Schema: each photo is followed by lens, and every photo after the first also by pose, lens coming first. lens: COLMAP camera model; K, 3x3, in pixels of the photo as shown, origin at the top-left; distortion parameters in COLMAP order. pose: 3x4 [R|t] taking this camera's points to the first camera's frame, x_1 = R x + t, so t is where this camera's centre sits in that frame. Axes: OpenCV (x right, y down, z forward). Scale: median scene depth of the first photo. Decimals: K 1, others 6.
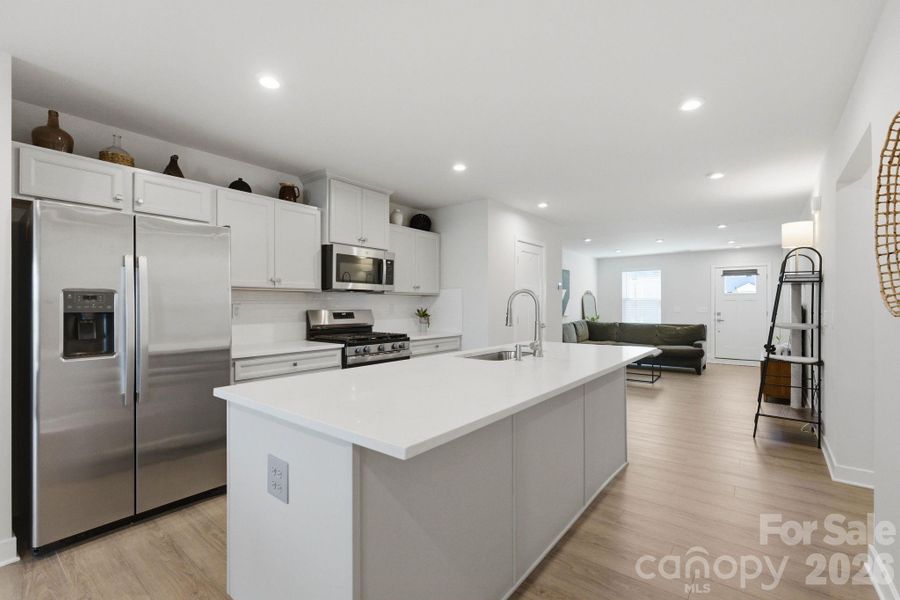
lens RADIAL K [[391.1, 0, 447.3], [0, 391.1, 300.4], [0, 0, 1]] dist [-0.001447, 0.001799]
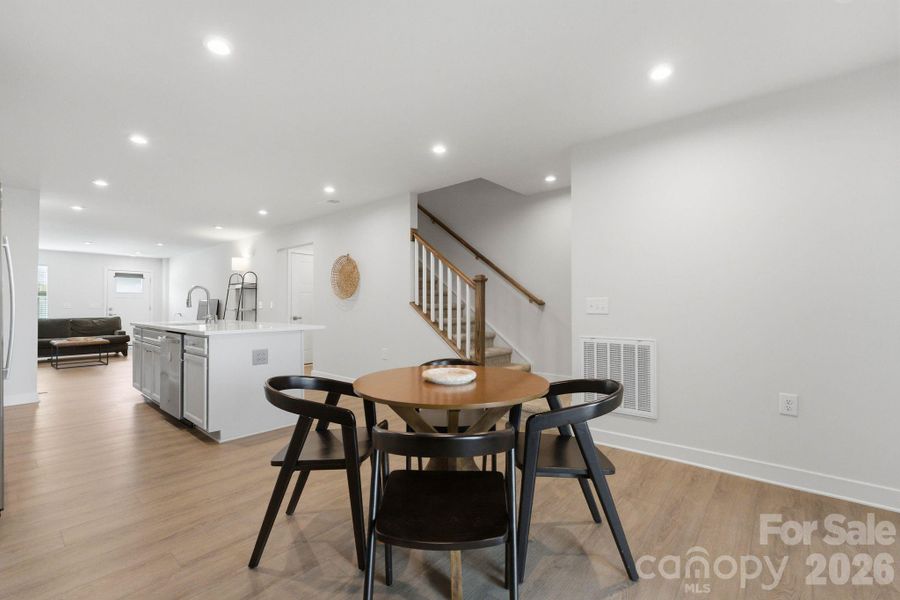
lens RADIAL K [[391.1, 0, 451.3], [0, 391.1, 299.7], [0, 0, 1]] dist [-0.001447, 0.001799]
pose [[0.027072, 0.015072, 0.999520, -1.105128], [-0.009424, 0.999846, -0.014822, 0.033791], [-0.999589, -0.009018, 0.027210, -0.133978]]
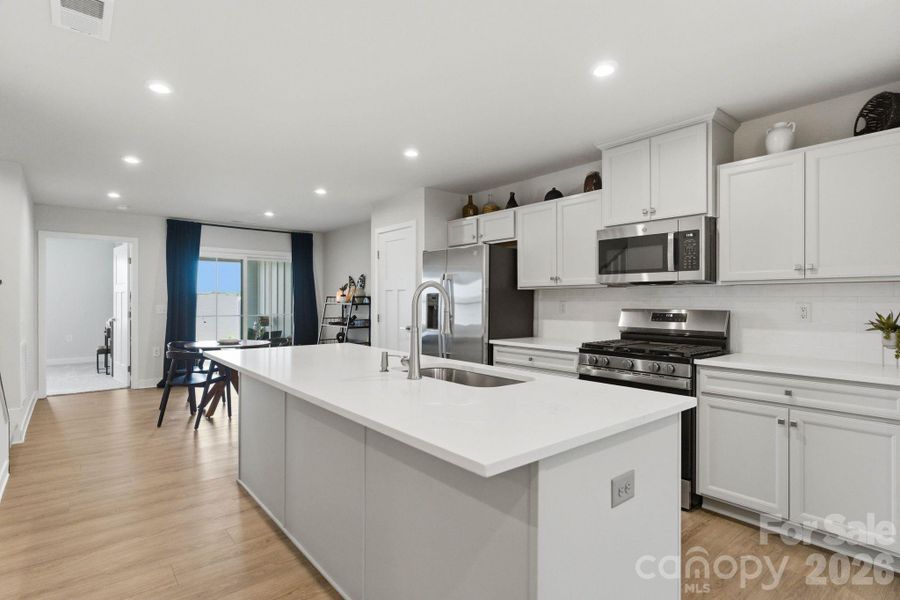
lens RADIAL K [[436.8, 0, 435.8], [0, 436.8, 302.1], [0, 0, 1]] dist [0.000253, -0.000200]
pose [[-0.194845, -0.000699, -0.980834, 0.667429], [0.005985, 0.999980, -0.001901, 0.009641], [0.980816, -0.006241, -0.194837, 0.811335]]
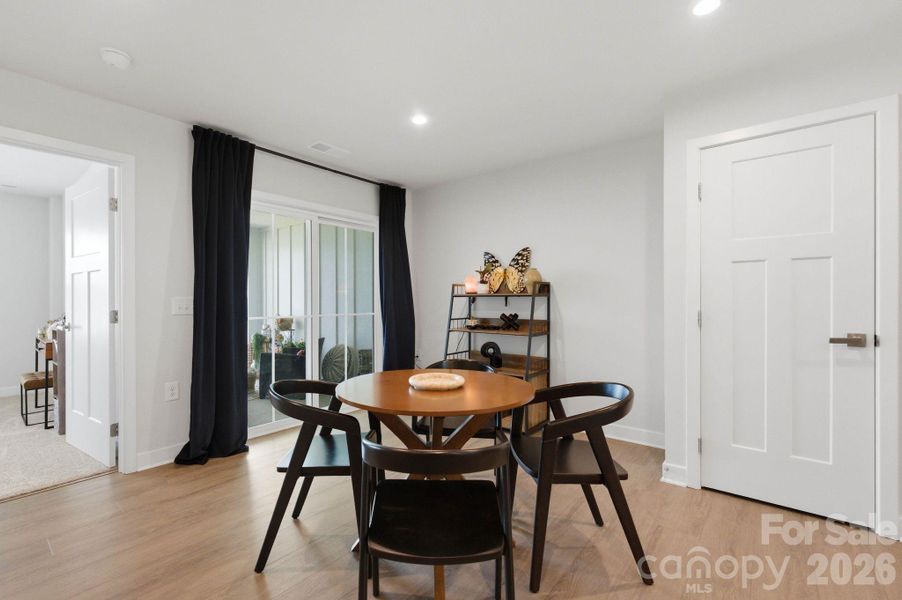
lens RADIAL K [[392.0, 0, 423.2], [0, 392.0, 300.9], [0, 0, 1]] dist [-0.001447, 0.001799]
pose [[-0.024307, 0.001106, -0.999704, -0.074123], [0.011929, 0.999929, 0.000816, 0.023877], [0.999633, -0.011905, -0.024318, -0.122844]]
